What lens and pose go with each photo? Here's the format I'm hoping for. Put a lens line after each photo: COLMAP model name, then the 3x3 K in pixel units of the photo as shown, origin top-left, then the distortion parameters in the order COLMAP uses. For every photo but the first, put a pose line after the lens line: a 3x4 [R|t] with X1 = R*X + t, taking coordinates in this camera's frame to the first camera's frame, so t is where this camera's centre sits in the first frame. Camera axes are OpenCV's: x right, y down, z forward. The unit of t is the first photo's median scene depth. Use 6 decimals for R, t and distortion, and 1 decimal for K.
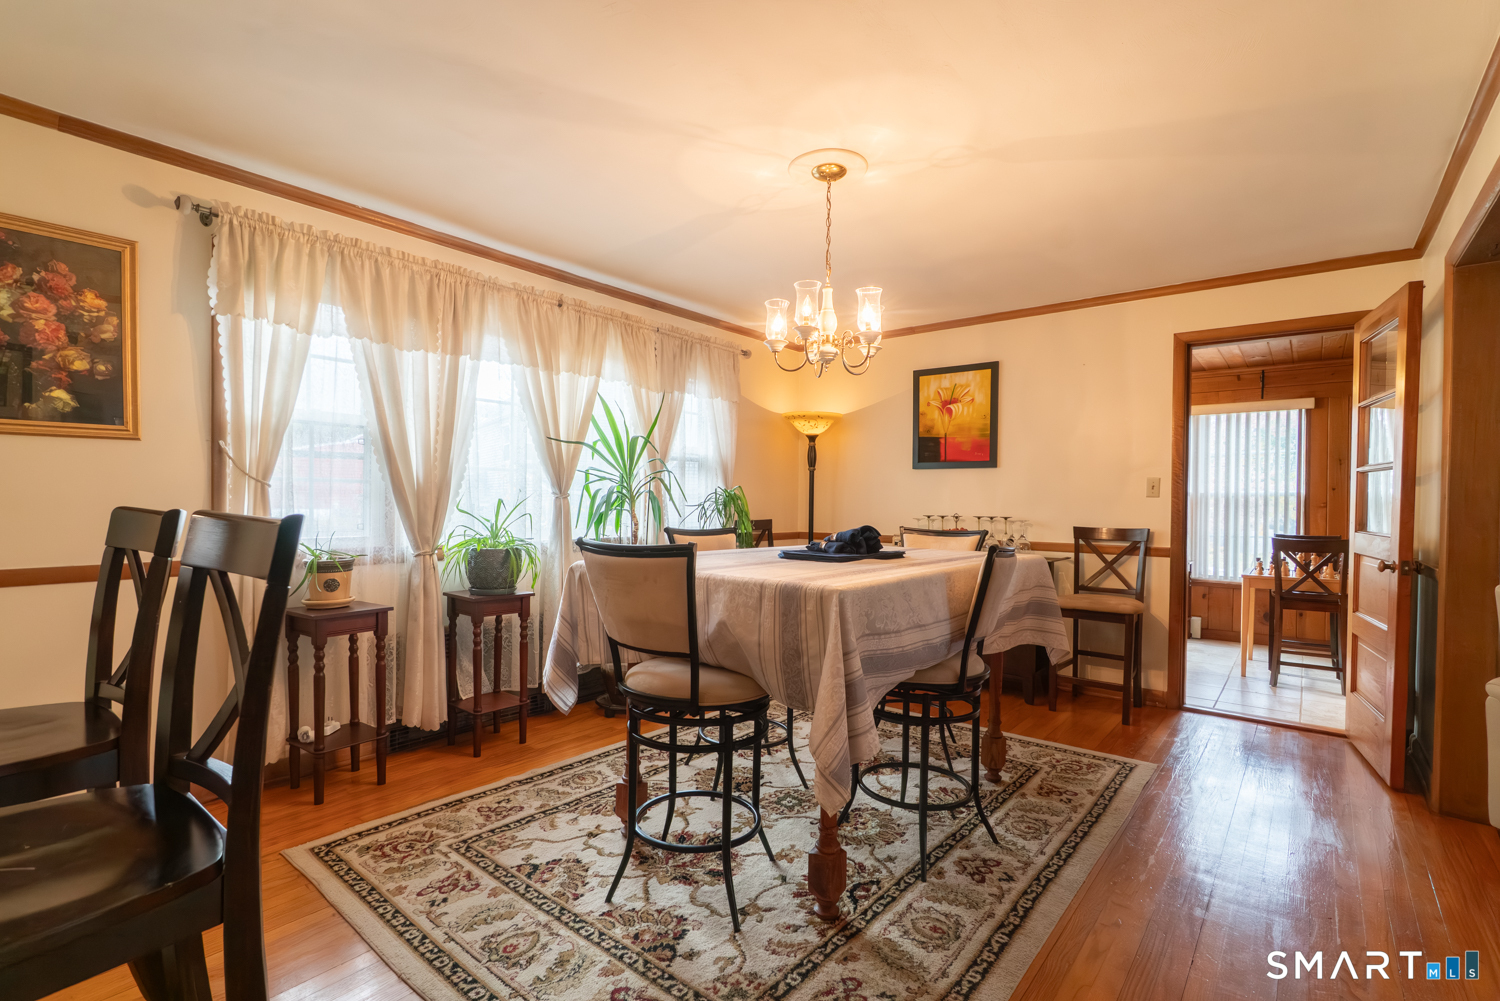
lens RADIAL K [[706.7, 0, 742.3], [0, 706.7, 508.1], [0, 0, 1]] dist [-0.001787, 0.000689]
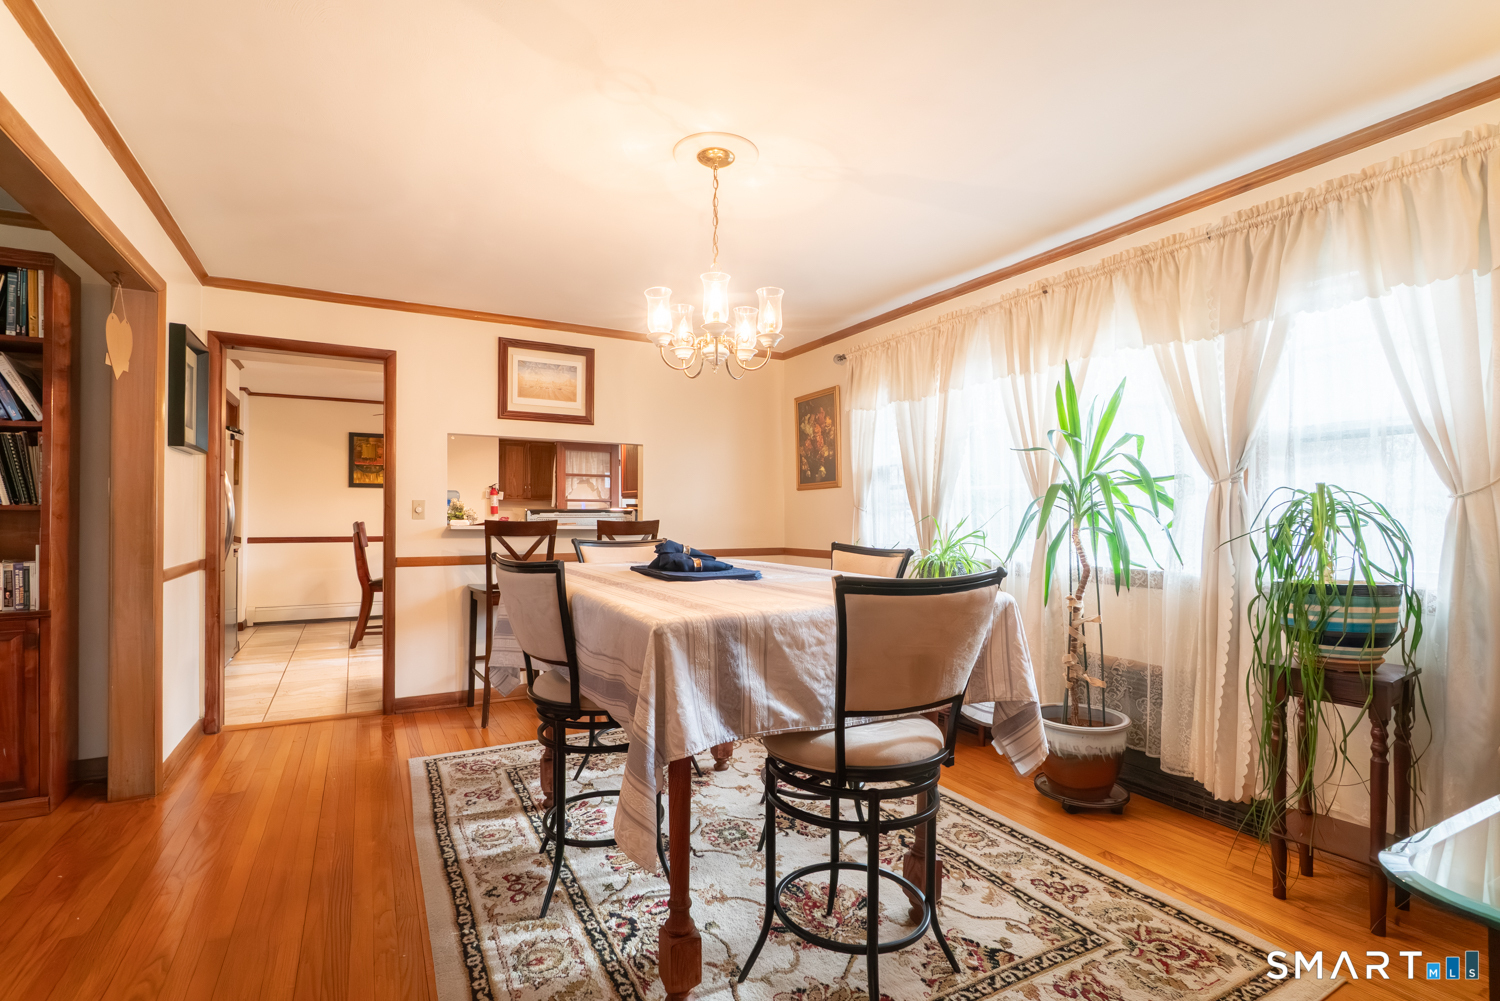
lens RADIAL K [[706.7, 0, 740.0], [0, 706.7, 515.4], [0, 0, 1]] dist [-0.001787, 0.000689]
pose [[-0.386359, -0.017169, -0.922189, 1.245084], [-0.021411, 0.999724, -0.009642, 0.004907], [0.922100, 0.016019, -0.386620, 1.821615]]
